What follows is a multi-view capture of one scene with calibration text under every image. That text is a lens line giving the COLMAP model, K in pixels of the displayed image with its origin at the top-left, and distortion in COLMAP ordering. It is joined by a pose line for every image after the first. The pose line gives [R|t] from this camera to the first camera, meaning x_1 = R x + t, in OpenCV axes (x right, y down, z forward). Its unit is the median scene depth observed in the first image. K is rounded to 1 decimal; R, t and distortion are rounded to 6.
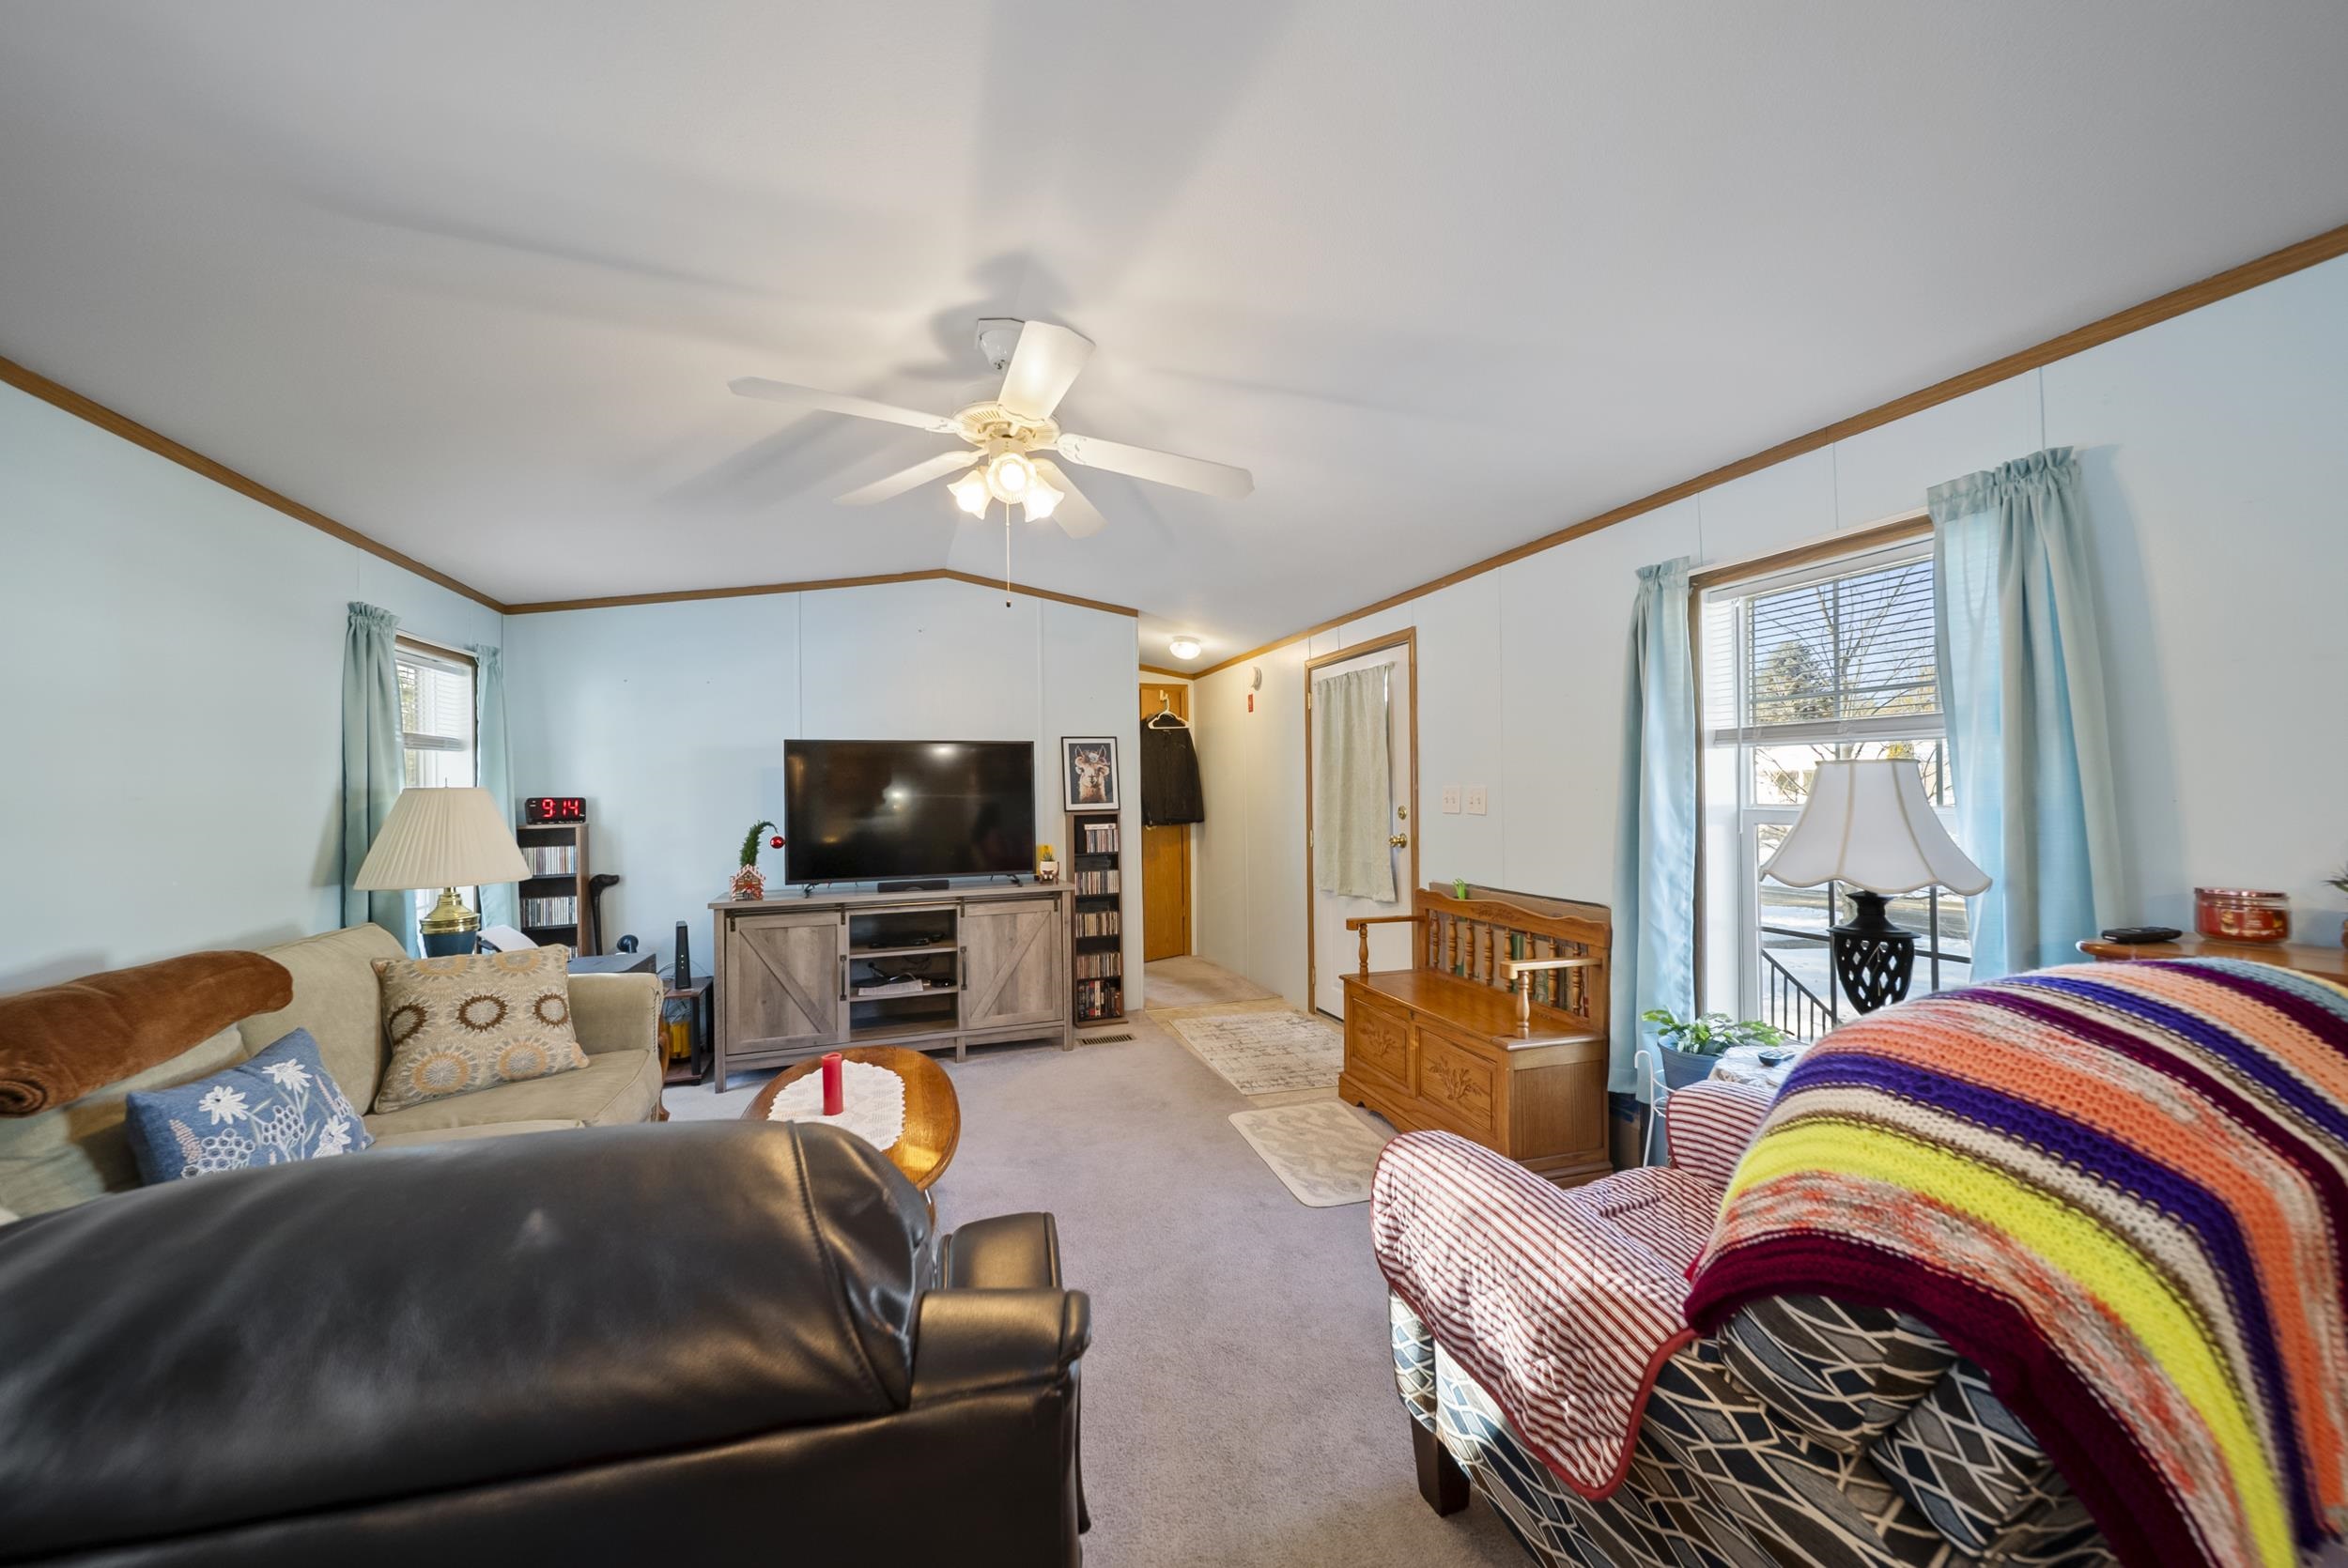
lens RADIAL K [[828.1, 0, 1172.3], [0, 828.1, 774.4], [0, 0, 1]] dist [-0.002175, -0.001359]
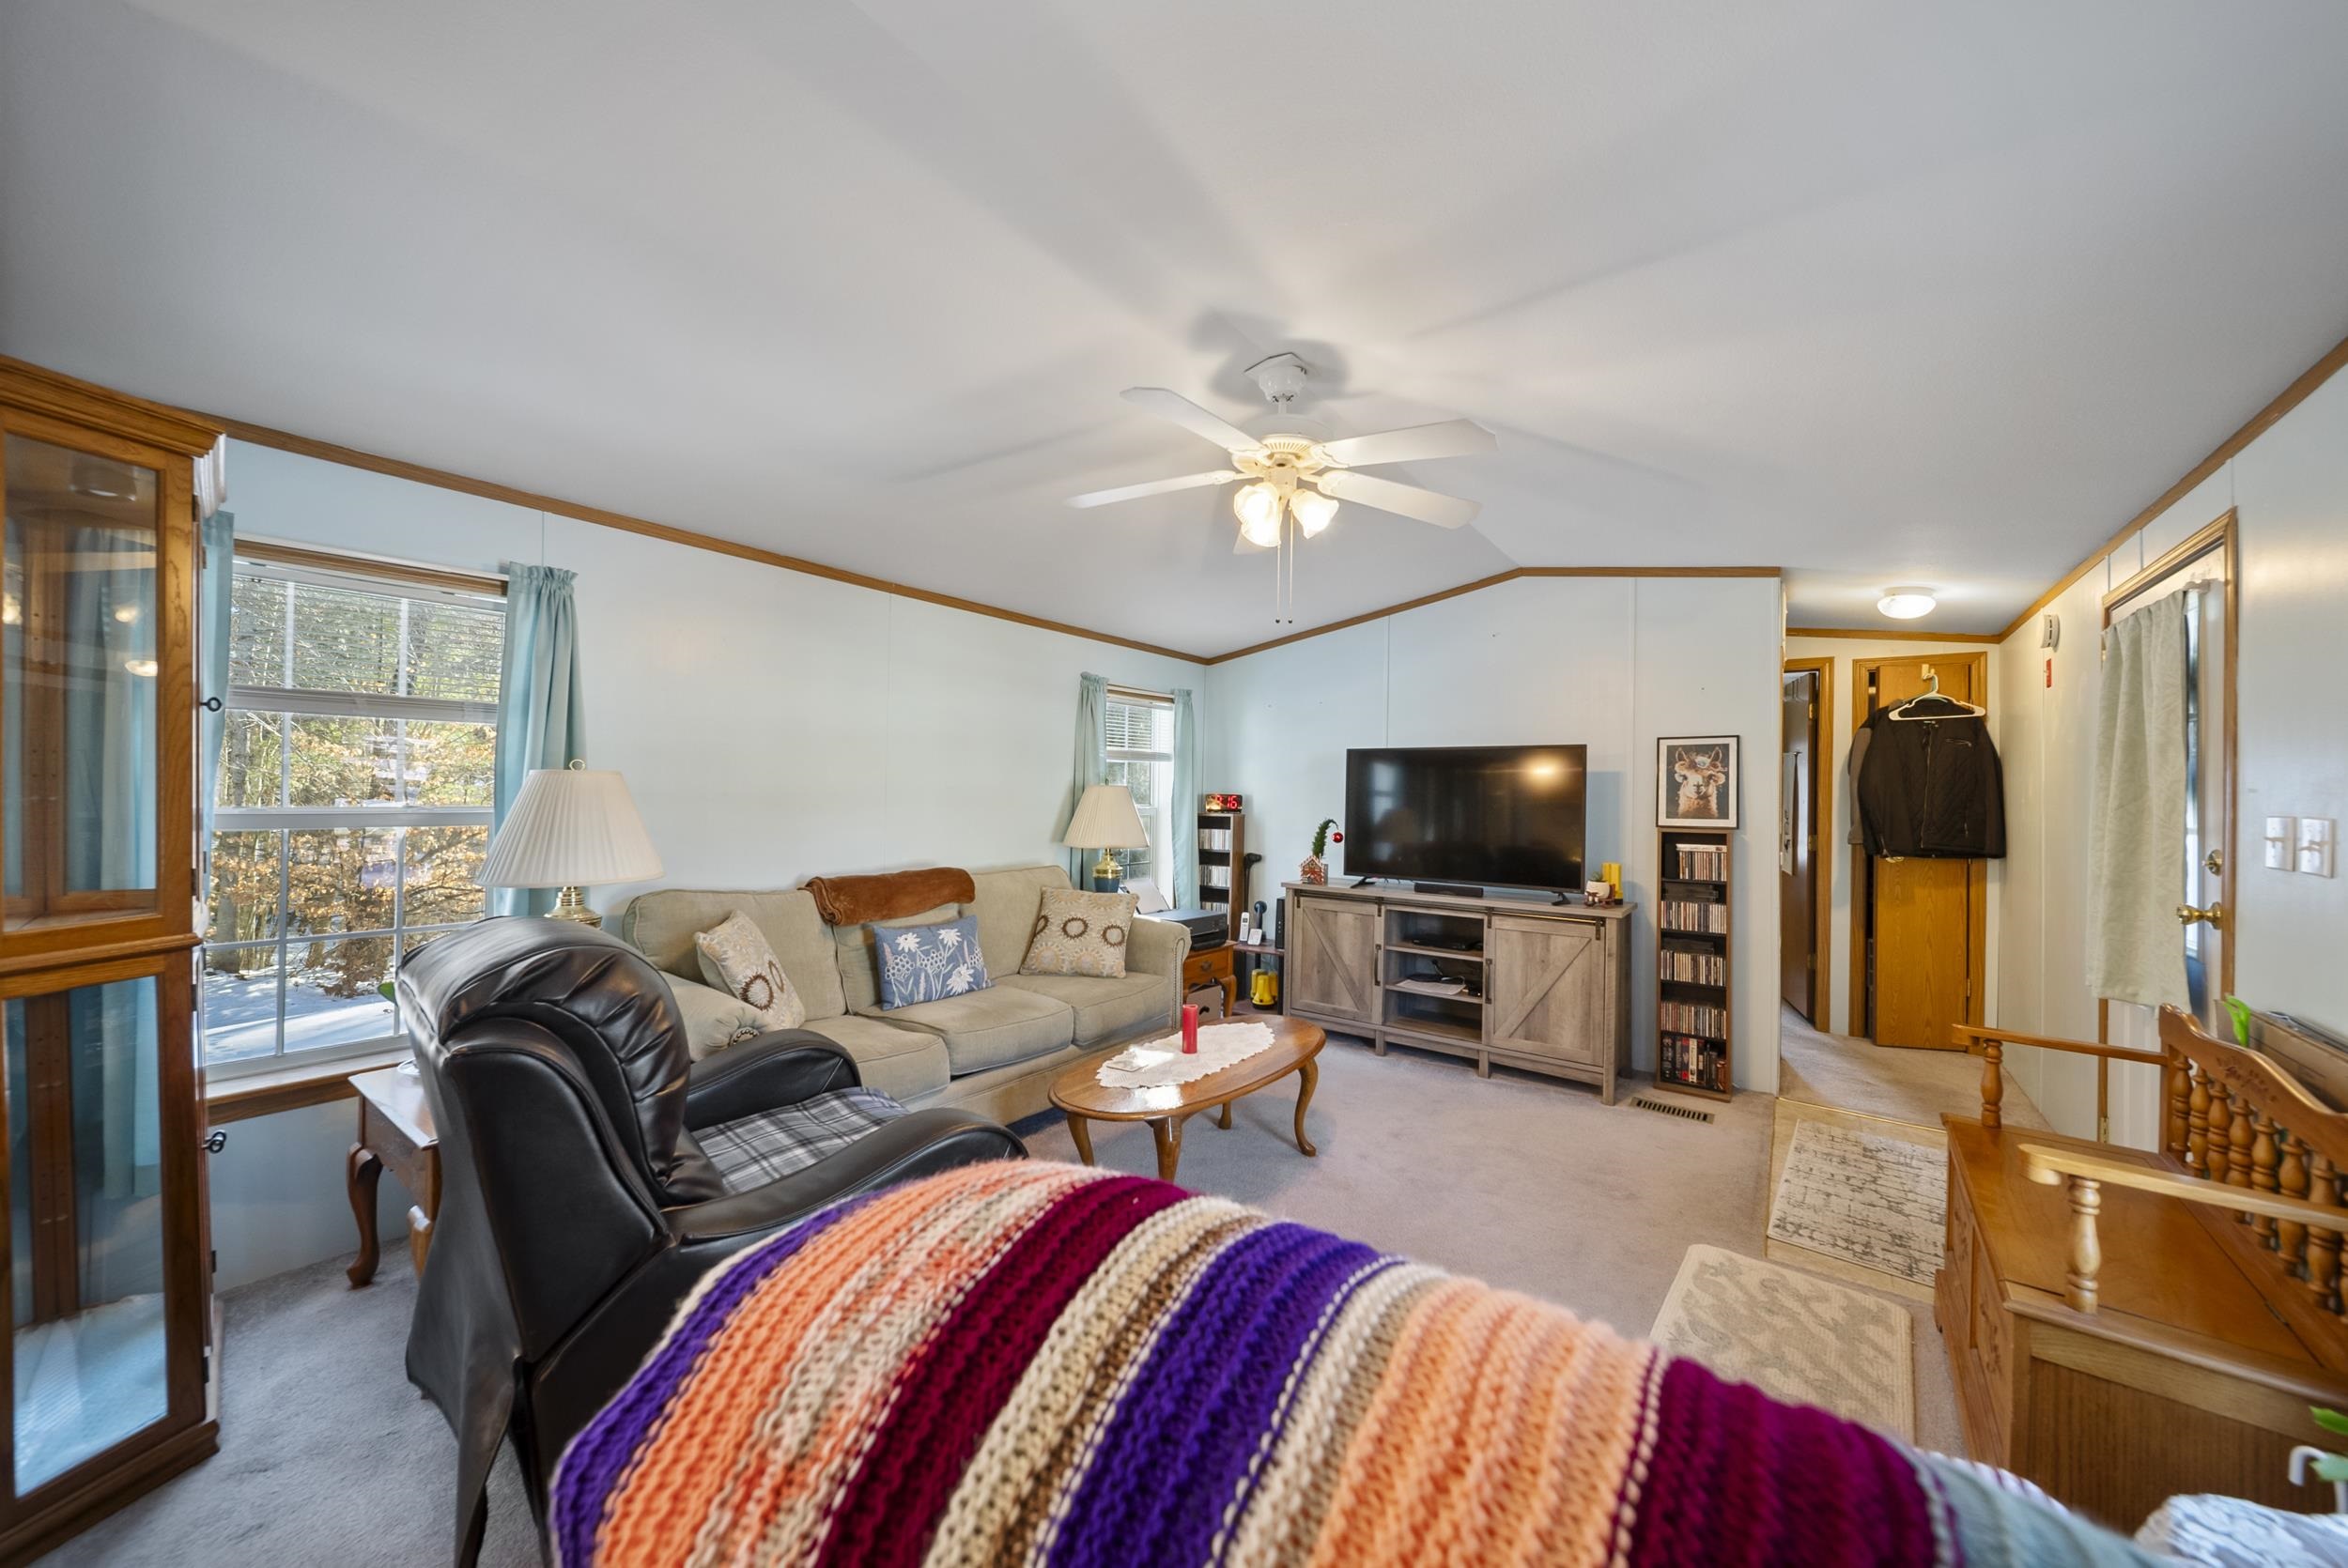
lens RADIAL K [[828.1, 0, 1208.0], [0, 828.1, 775.9], [0, 0, 1]] dist [-0.002175, -0.001359]
pose [[0.570528, 0.006416, -0.821253, 0.353875], [-0.009496, 0.999954, 0.001214, -0.003832], [0.821223, 0.007106, 0.570562, 0.177182]]
